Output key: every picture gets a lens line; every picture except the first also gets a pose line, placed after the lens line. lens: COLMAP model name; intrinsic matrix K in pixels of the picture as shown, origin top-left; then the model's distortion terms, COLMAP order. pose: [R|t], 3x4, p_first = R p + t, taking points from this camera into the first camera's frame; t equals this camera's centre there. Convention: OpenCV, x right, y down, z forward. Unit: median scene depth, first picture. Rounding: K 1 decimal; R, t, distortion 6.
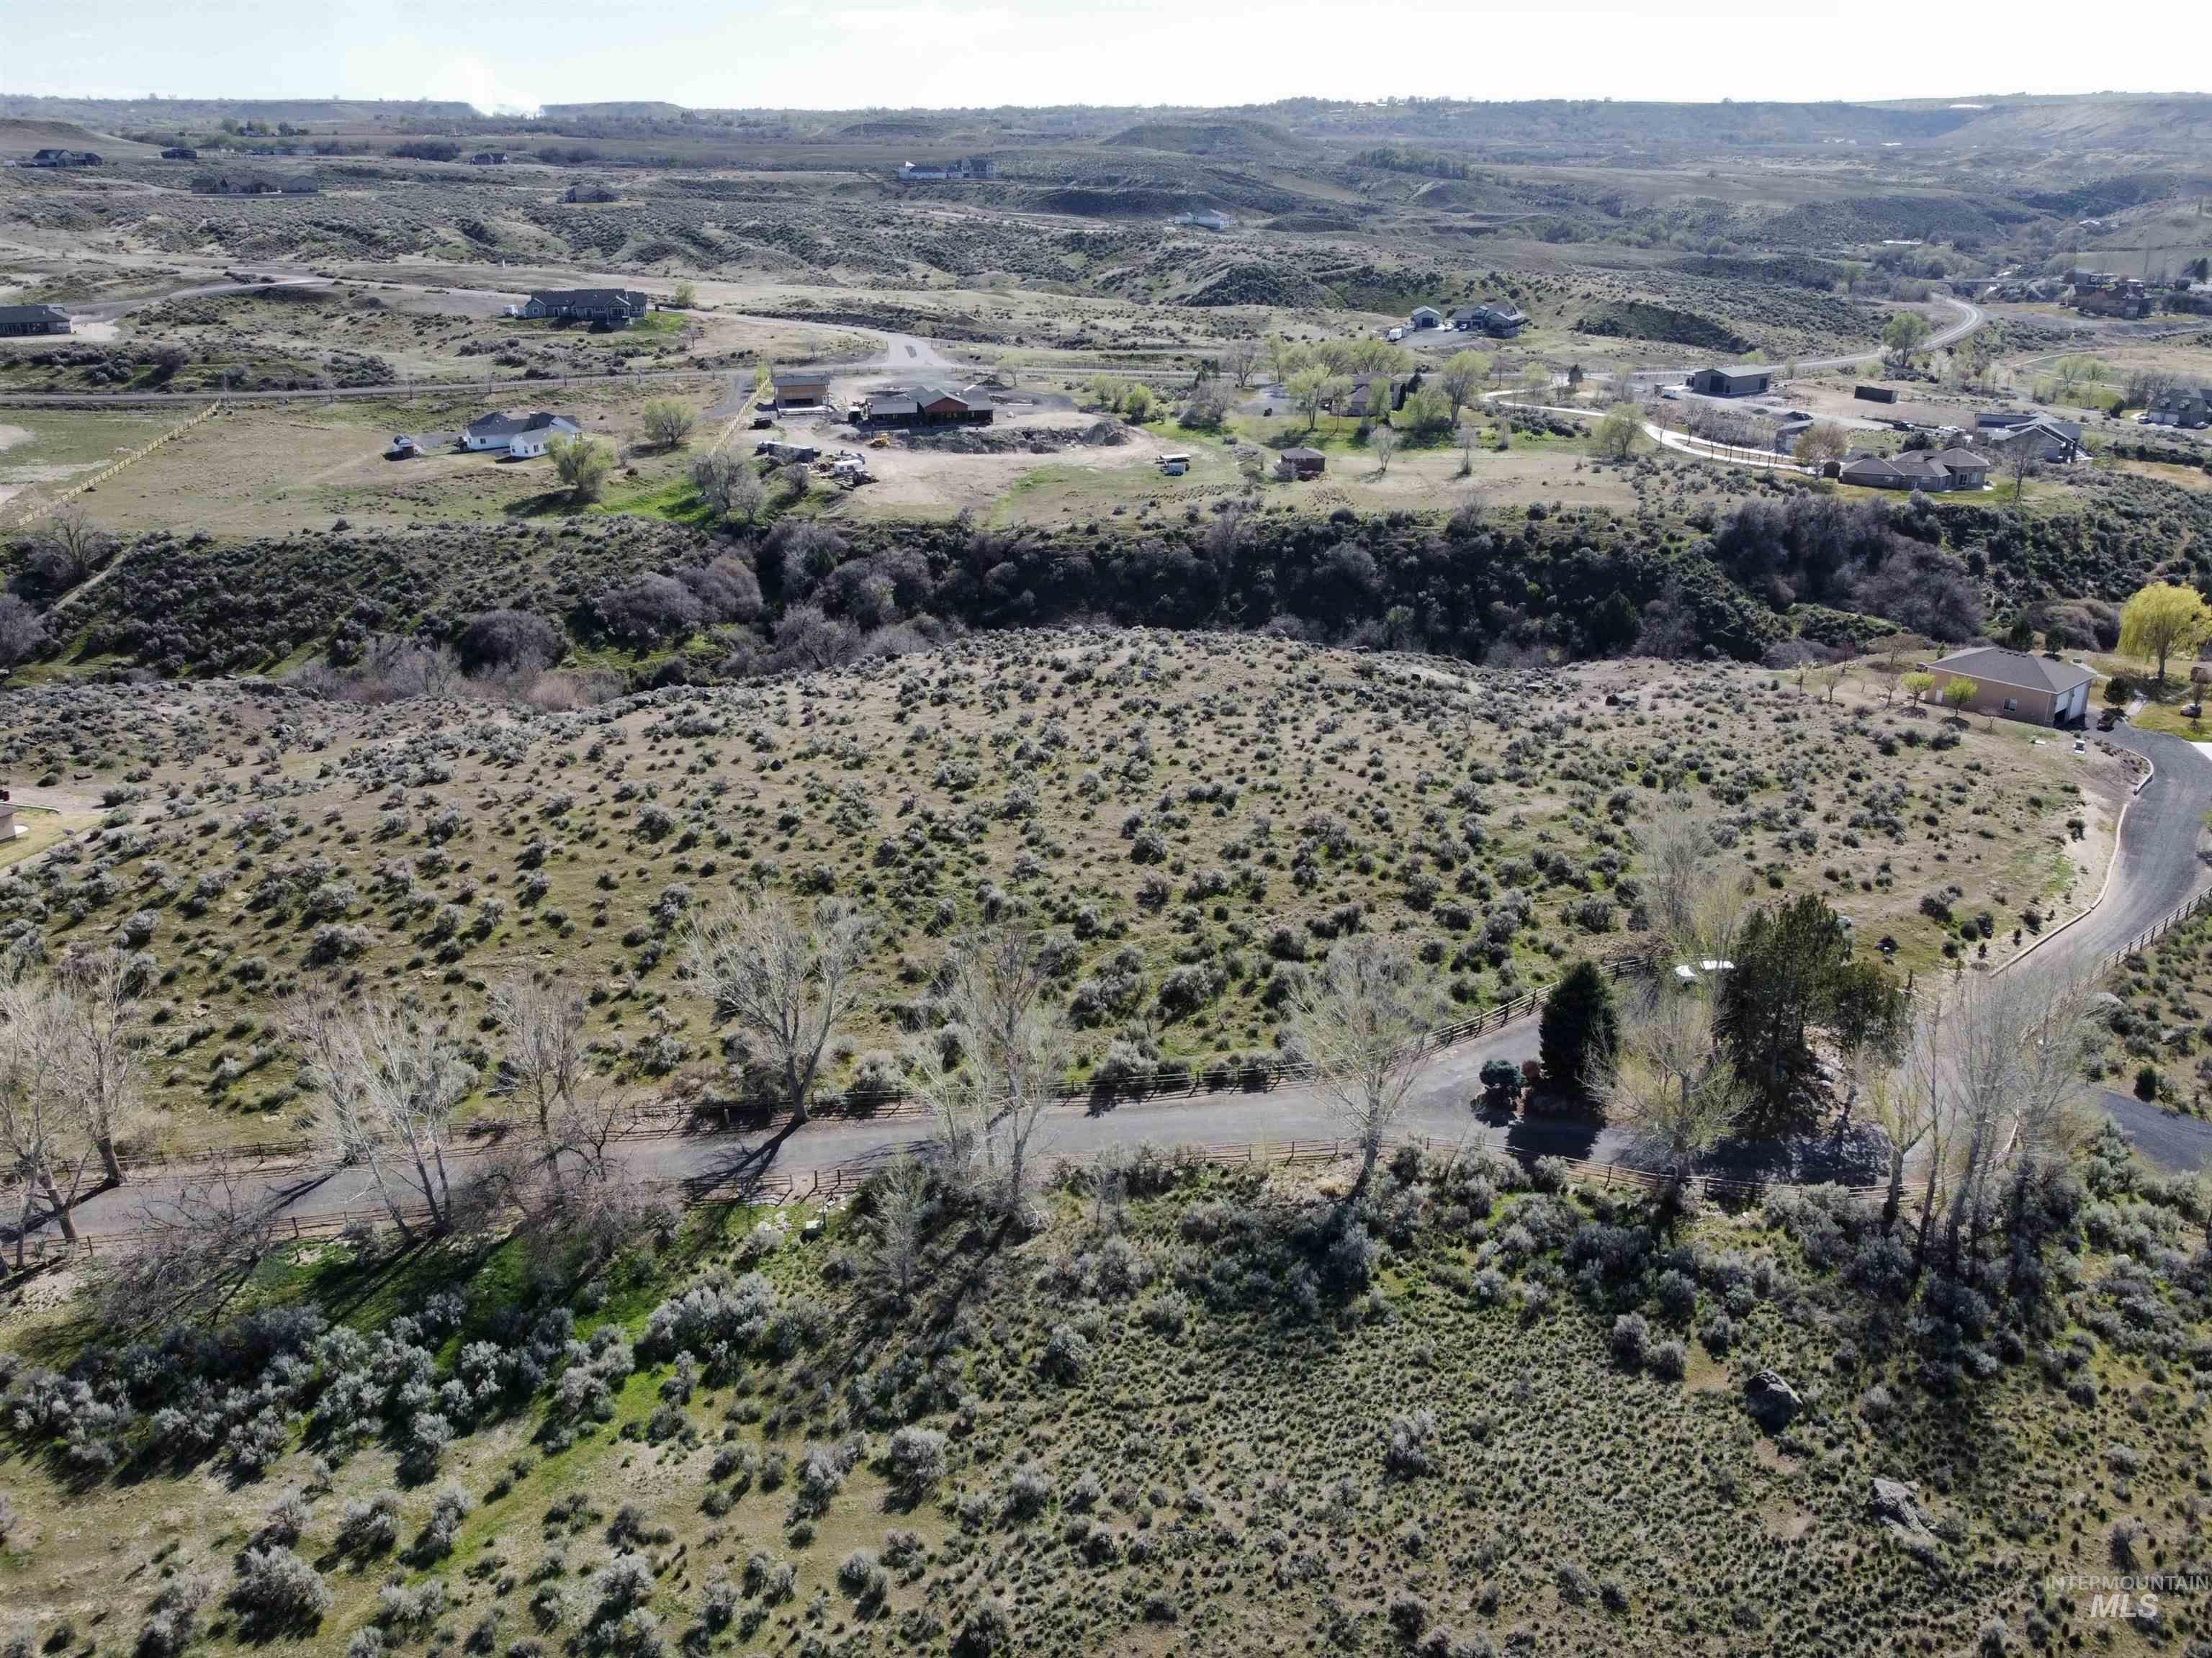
lens RADIAL K [[1752.0, 0, 1095.8], [0, 1752.0, 826.9], [0, 0, 1]] dist [-0.001386, -0.000637]
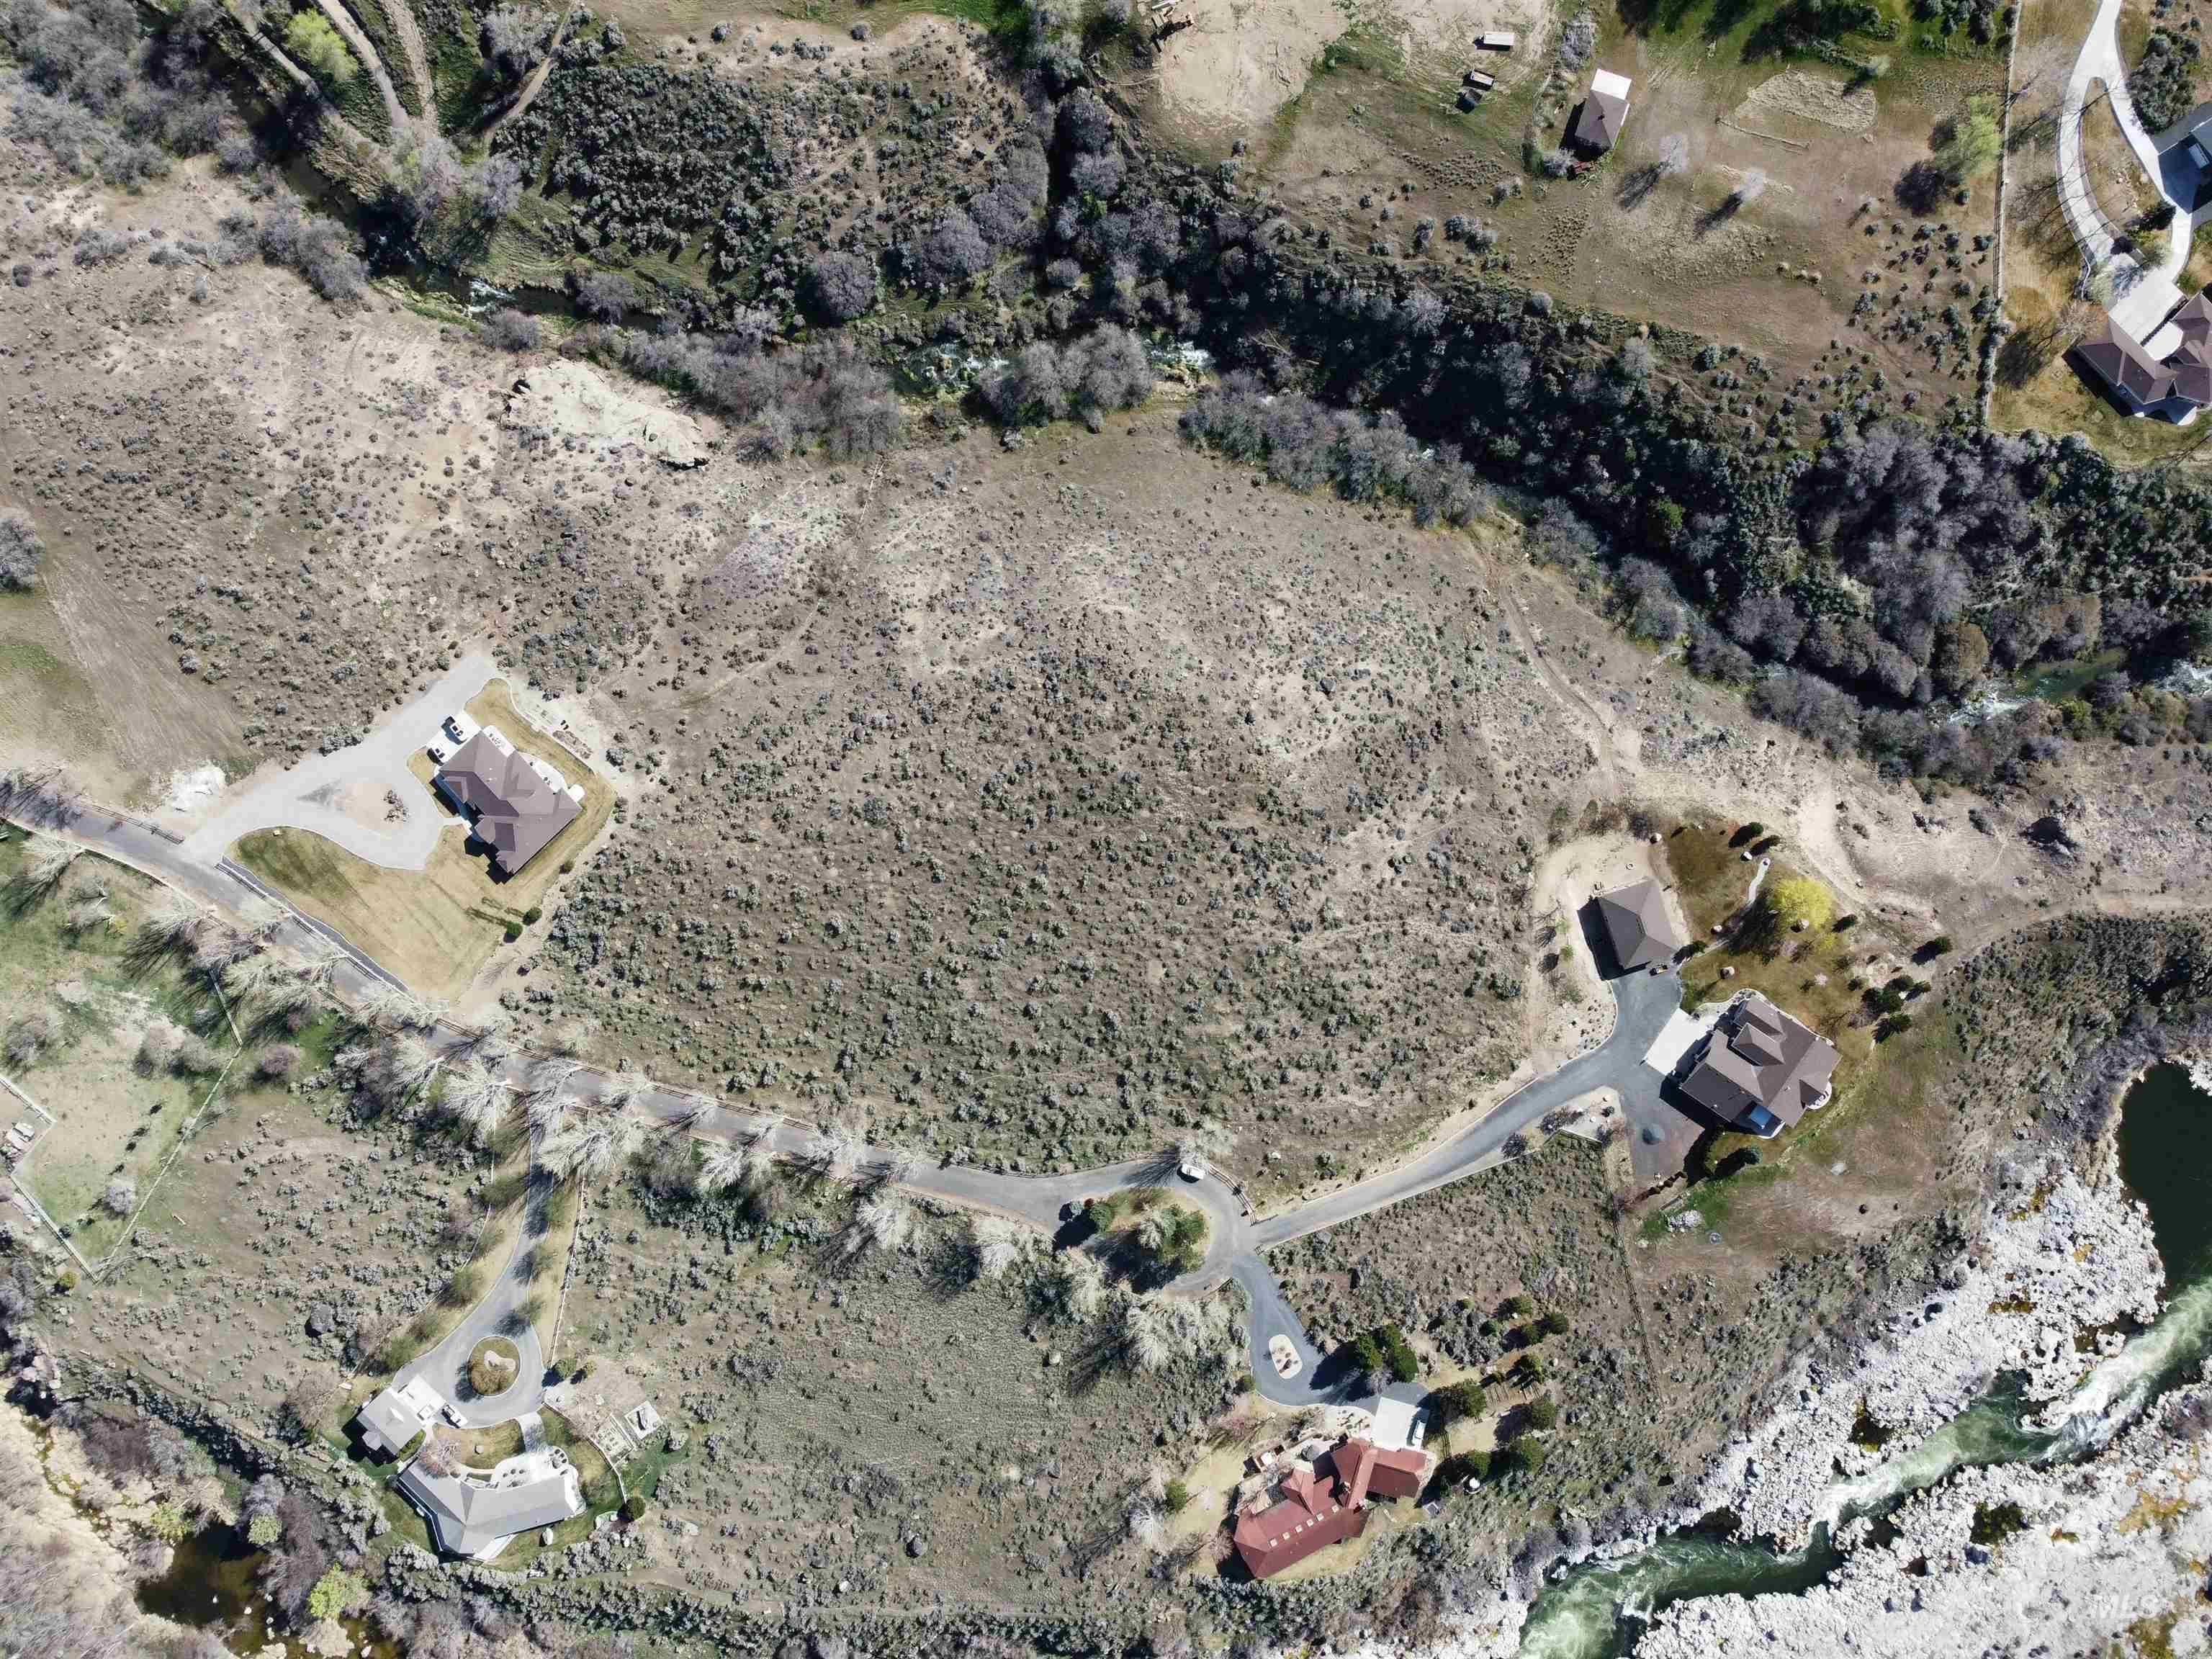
lens RADIAL K [[1752.2, 0, 1095.8], [0, 1752.2, 827.4], [0, 0, 1]] dist [-0.001386, -0.000637]
pose [[0.921574, 0.388184, -0.003745, 0.013149], [-0.132690, 0.324051, 0.936688, -1.174496], [0.364821, -0.862731, 0.350145, 0.225411]]
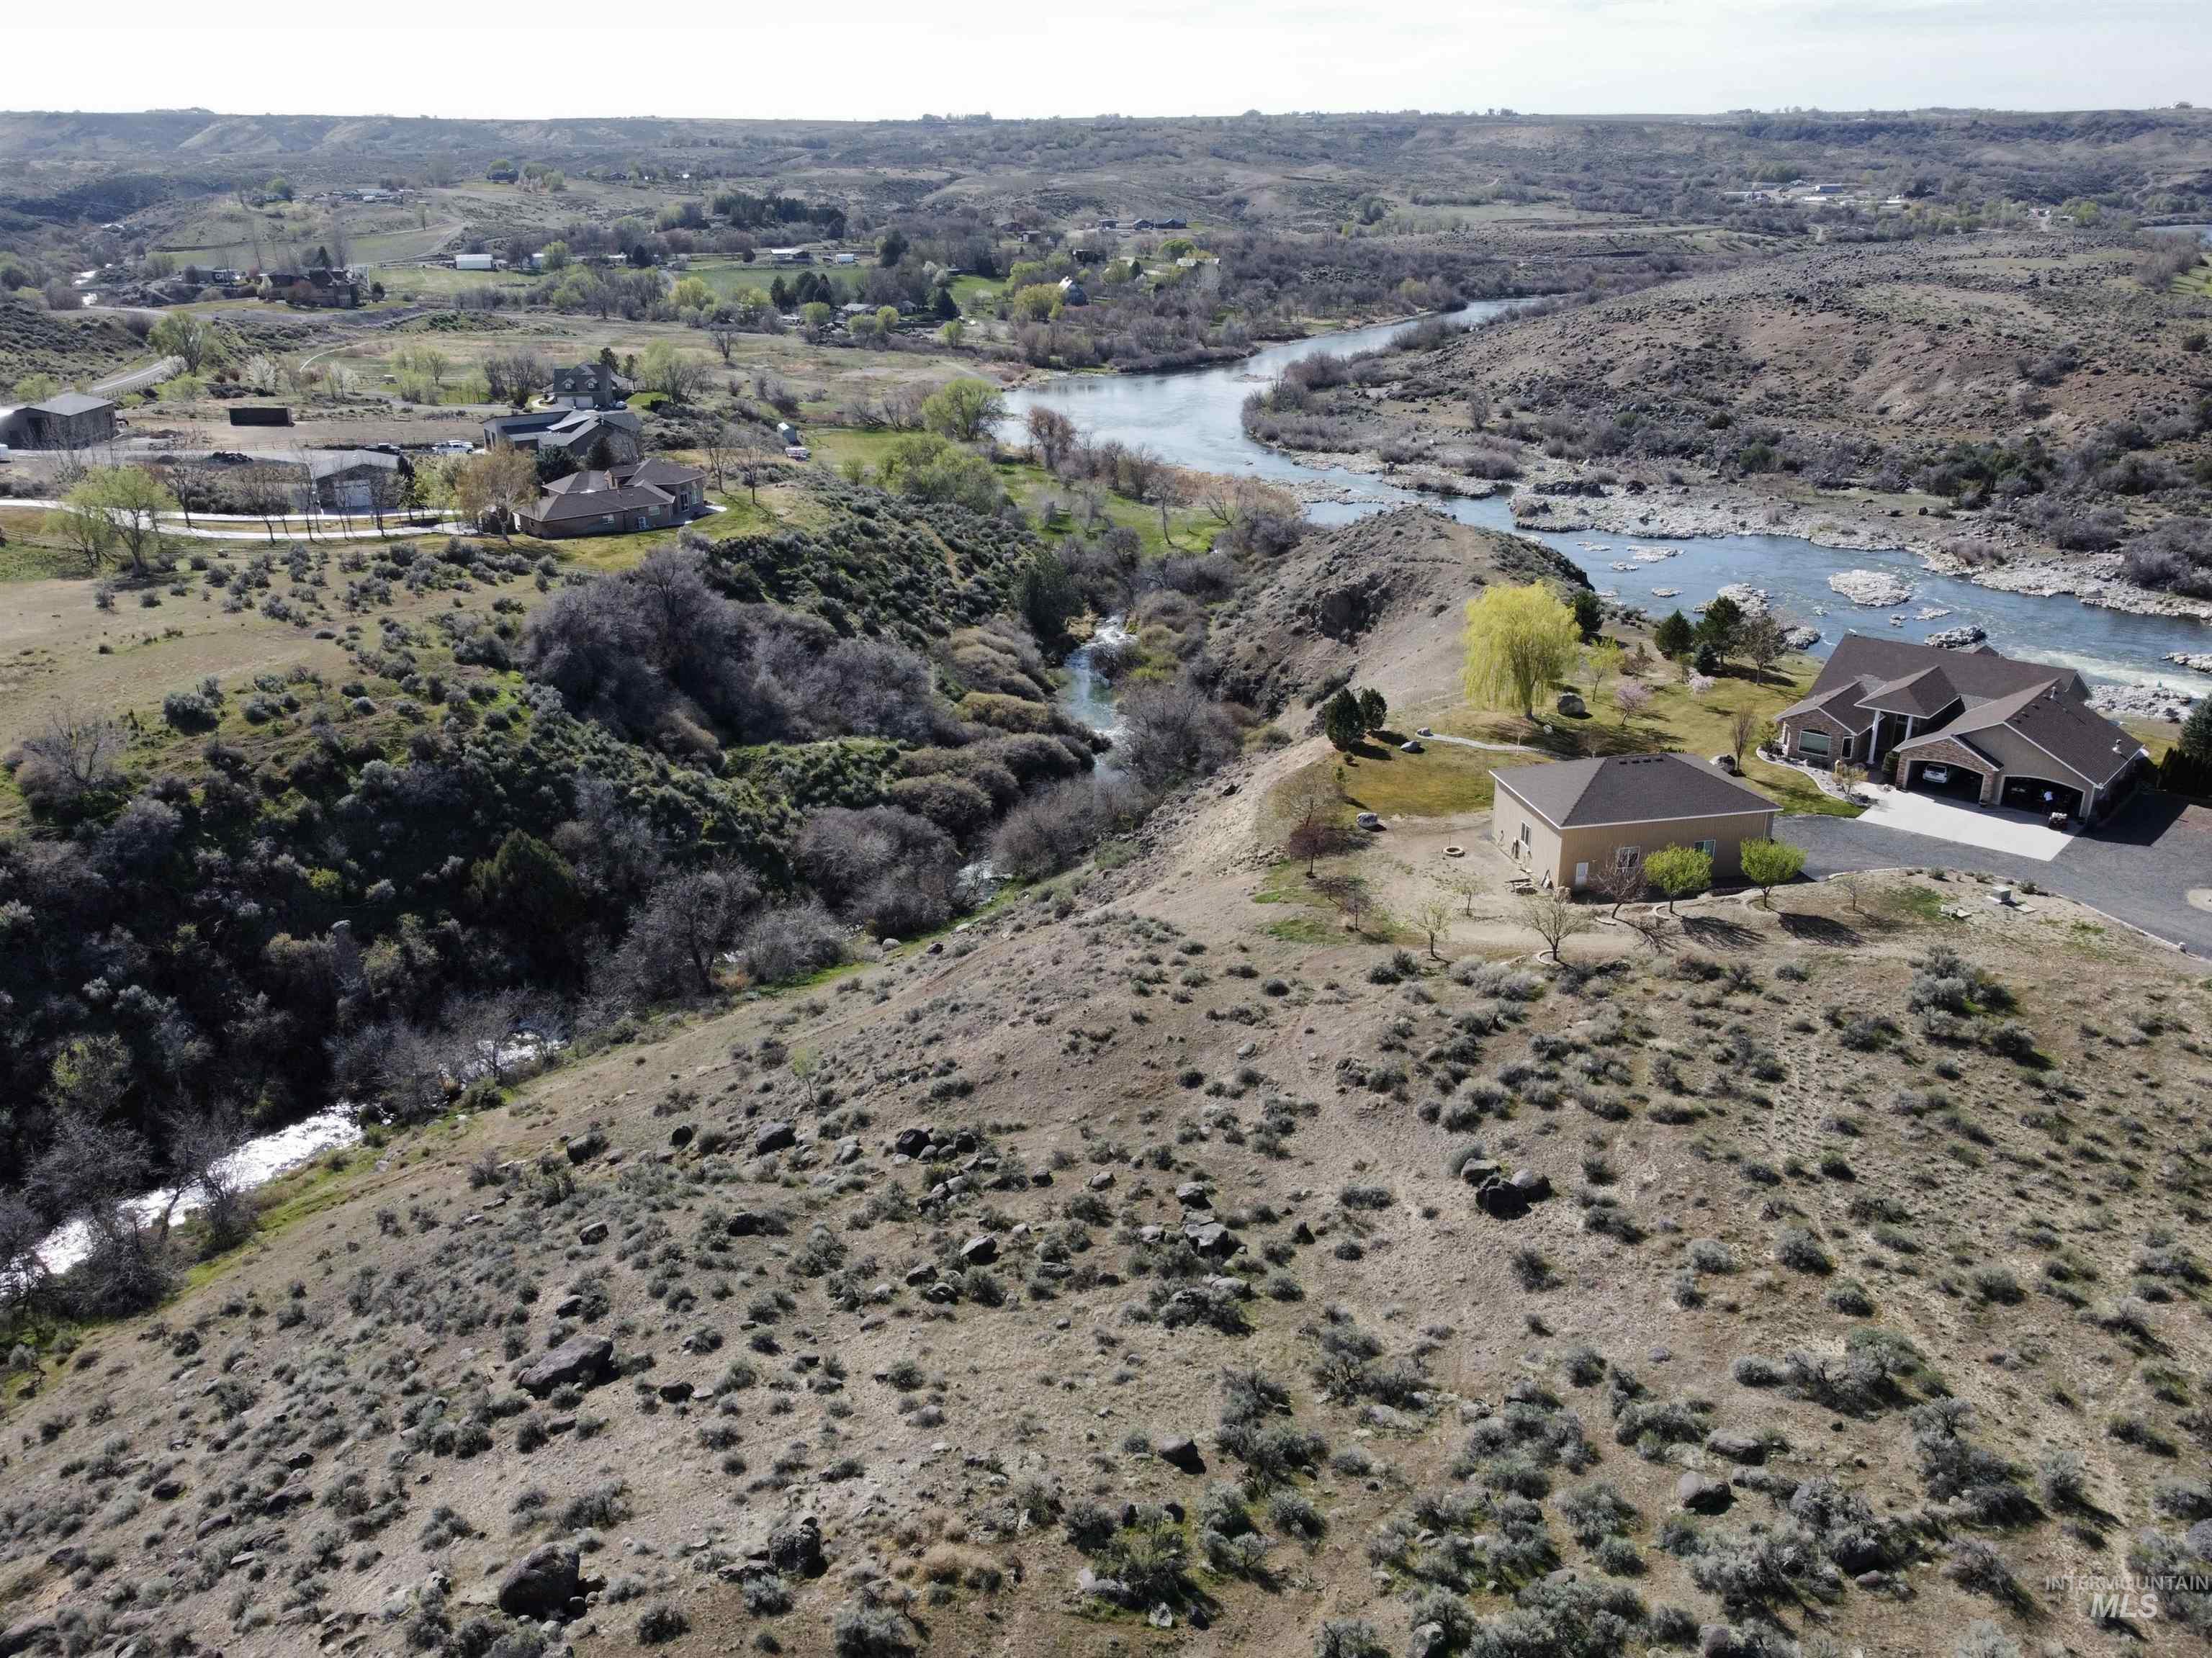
lens RADIAL K [[1752.0, 0, 1095.8], [0, 1752.0, 826.9], [0, 0, 1]] dist [-0.001386, -0.000637]
pose [[0.506507, -0.308639, 0.805104, -0.009301], [0.329787, 0.932088, 0.149842, -0.159844], [-0.796675, 0.189617, 0.573894, 0.597103]]
